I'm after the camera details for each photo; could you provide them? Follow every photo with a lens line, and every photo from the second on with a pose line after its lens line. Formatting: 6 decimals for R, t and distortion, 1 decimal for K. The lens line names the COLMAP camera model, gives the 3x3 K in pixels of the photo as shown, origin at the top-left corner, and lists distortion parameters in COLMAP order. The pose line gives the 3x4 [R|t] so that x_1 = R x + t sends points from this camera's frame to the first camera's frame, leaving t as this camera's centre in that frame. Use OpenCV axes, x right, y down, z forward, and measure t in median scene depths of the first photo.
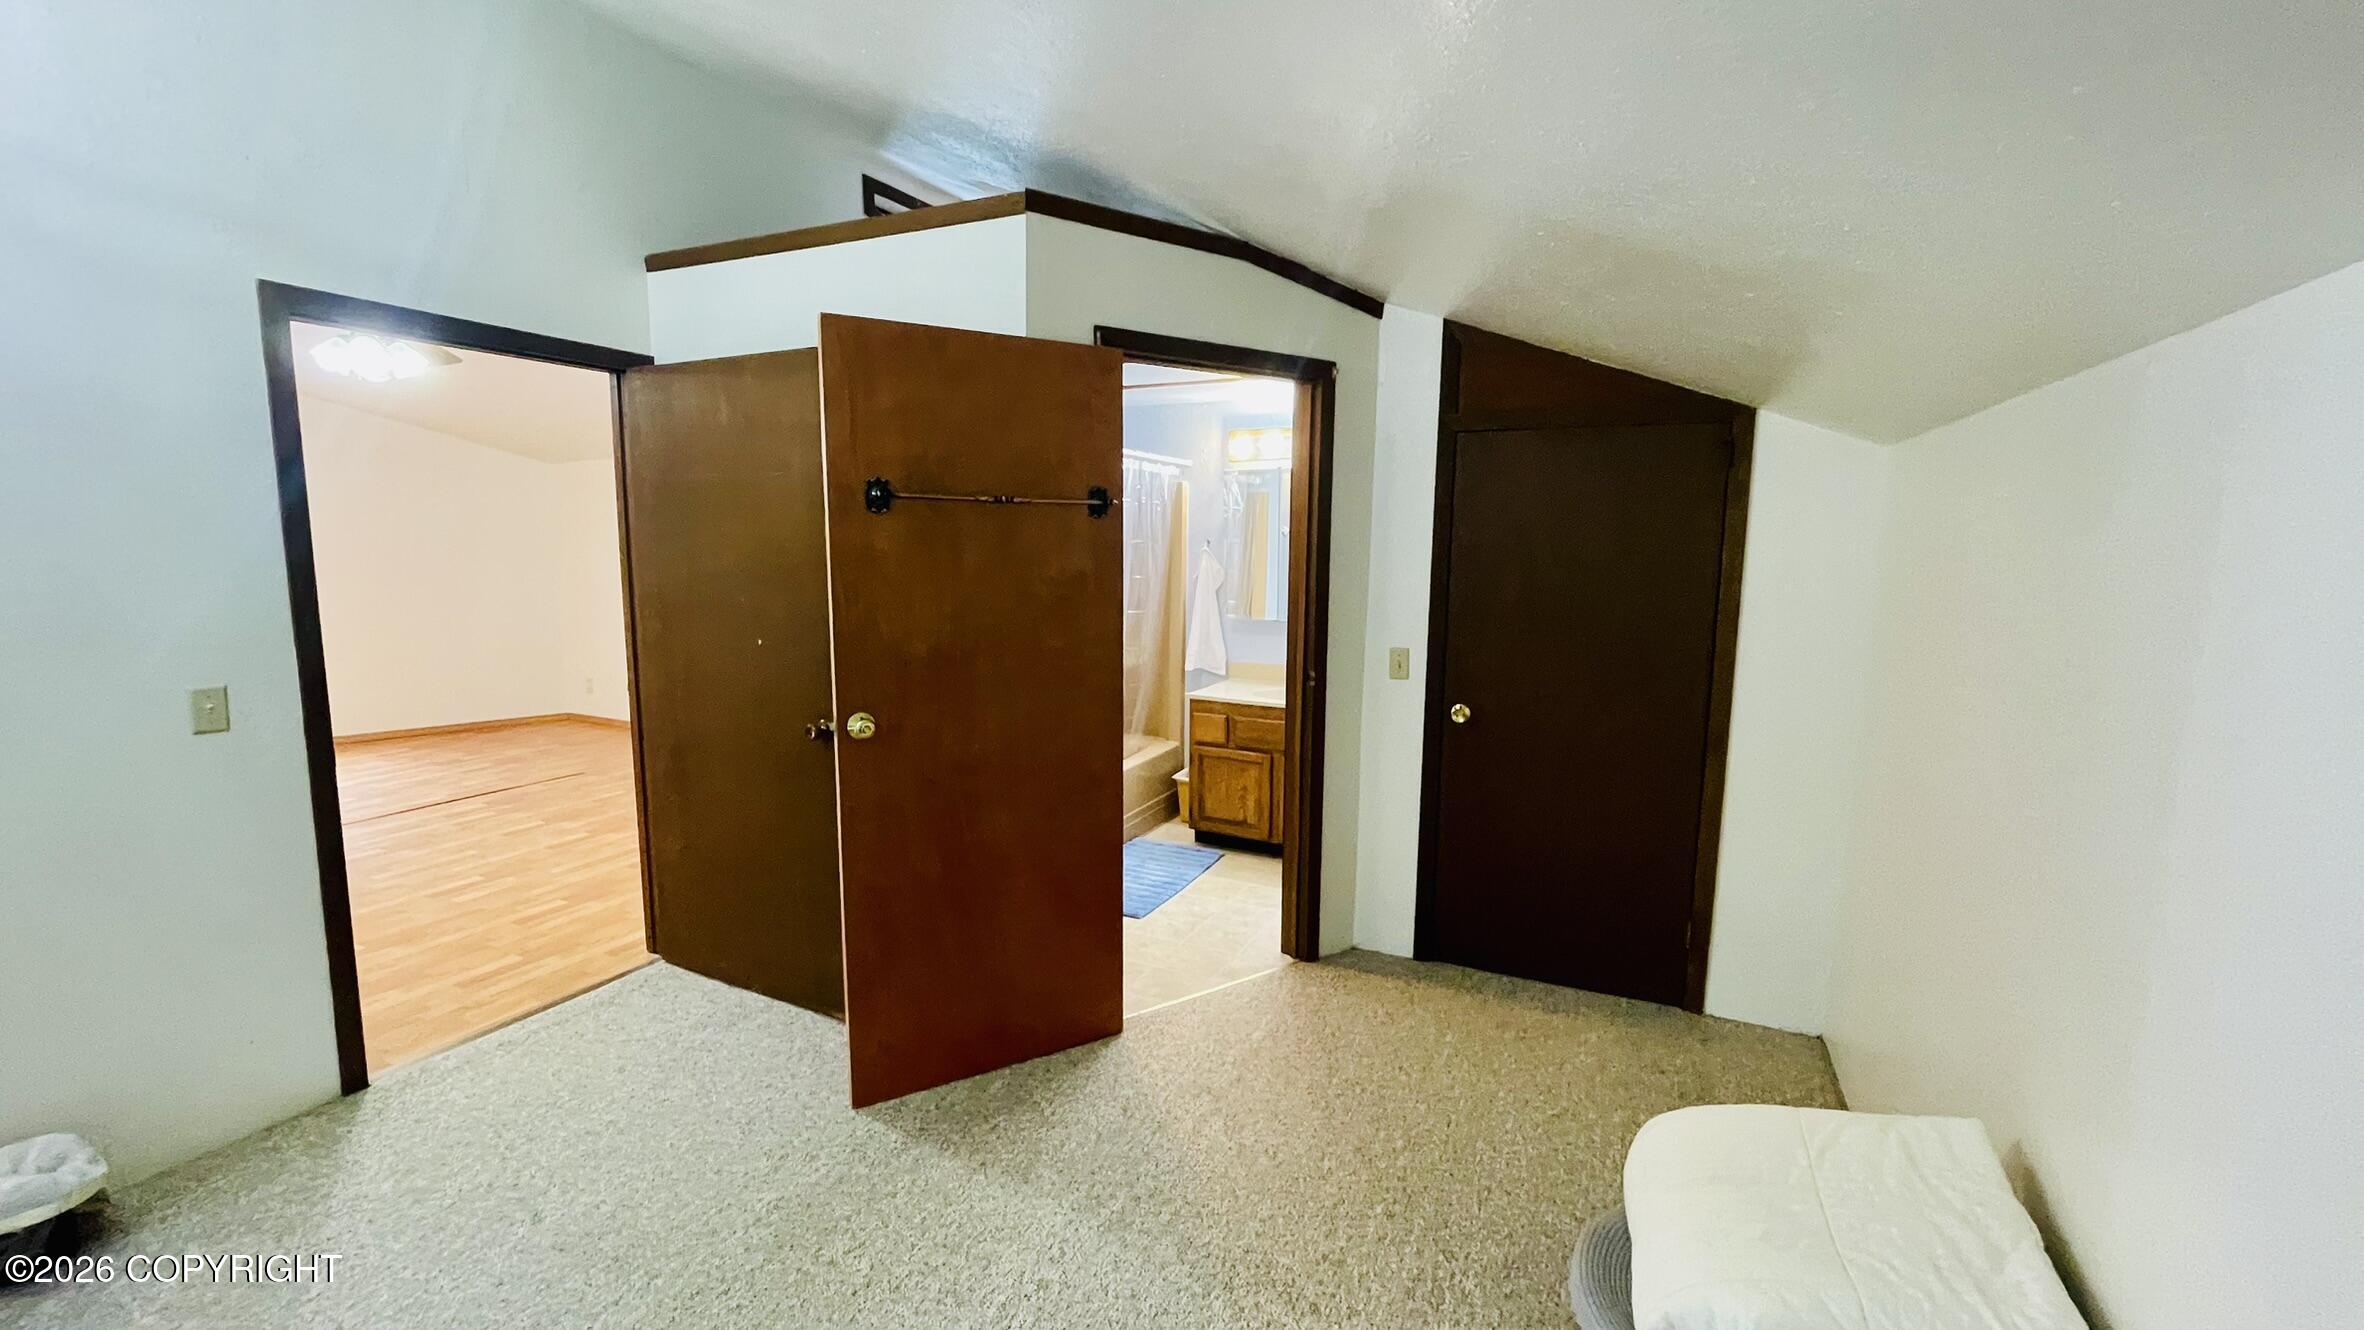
lens RADIAL K [[965.6, 0, 1173.7], [0, 965.6, 664.6], [0, 0, 1]] dist [0.002737, -0.000249]
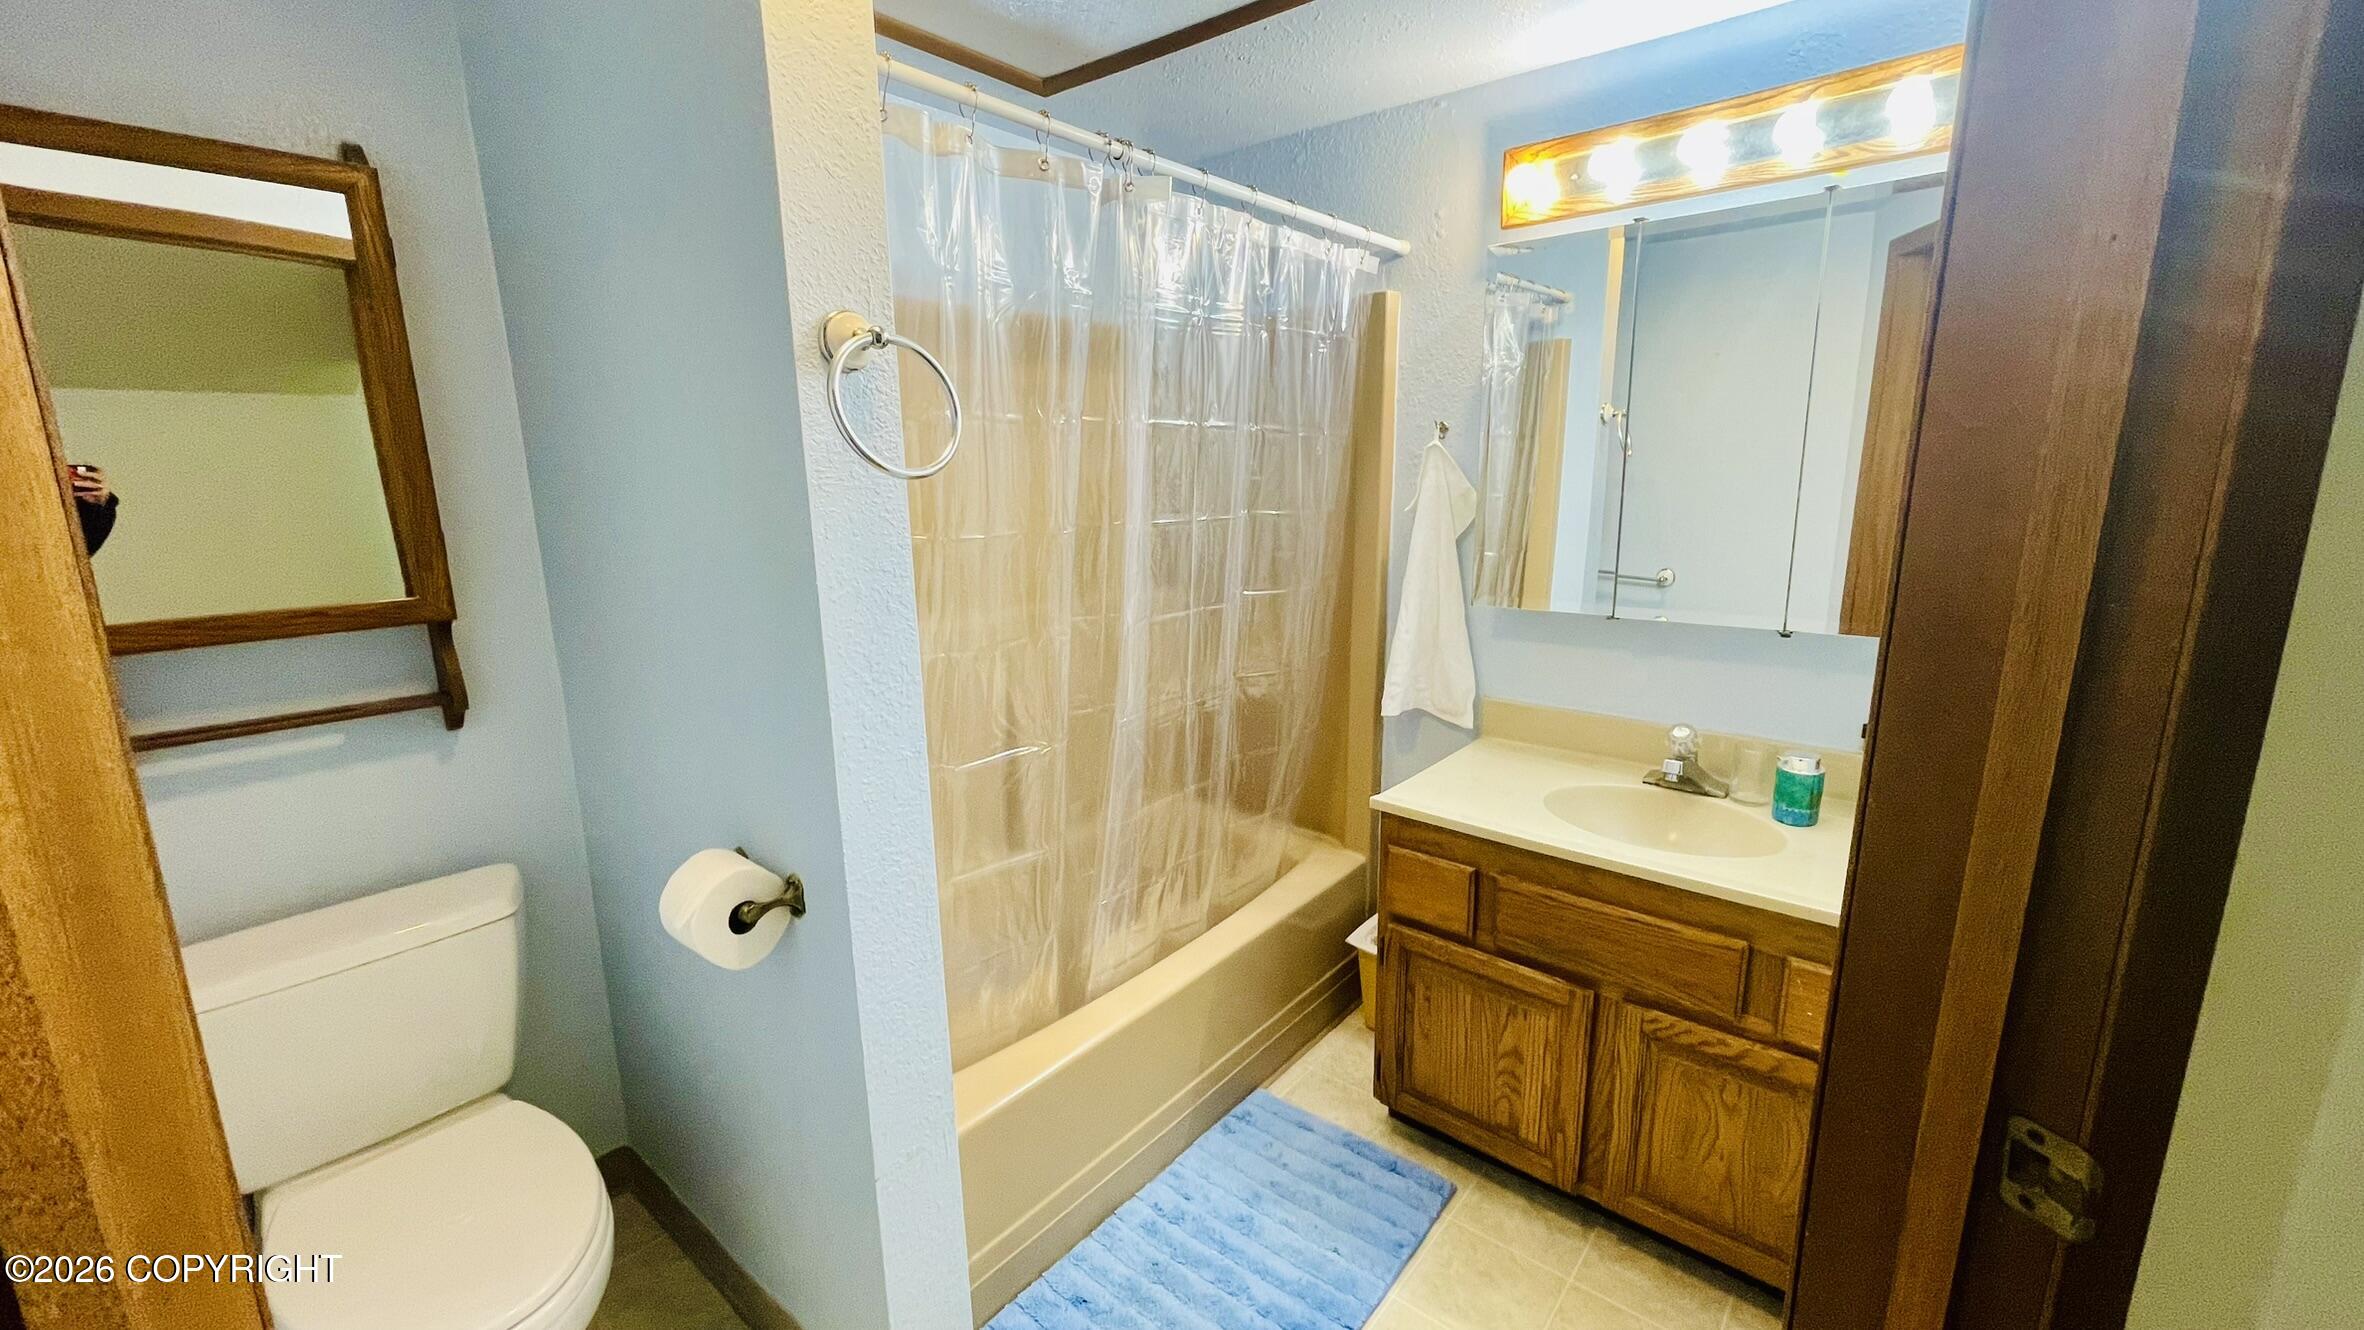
lens RADIAL K [[965.6, 0, 1179.5], [0, 965.6, 660.9], [0, 0, 1]] dist [0.002737, -0.000249]
pose [[0.973780, 0.028691, -0.225677, 0.022490], [-0.009920, 0.996427, 0.083875, -0.058840], [0.227277, -0.079437, 0.970585, 0.556918]]
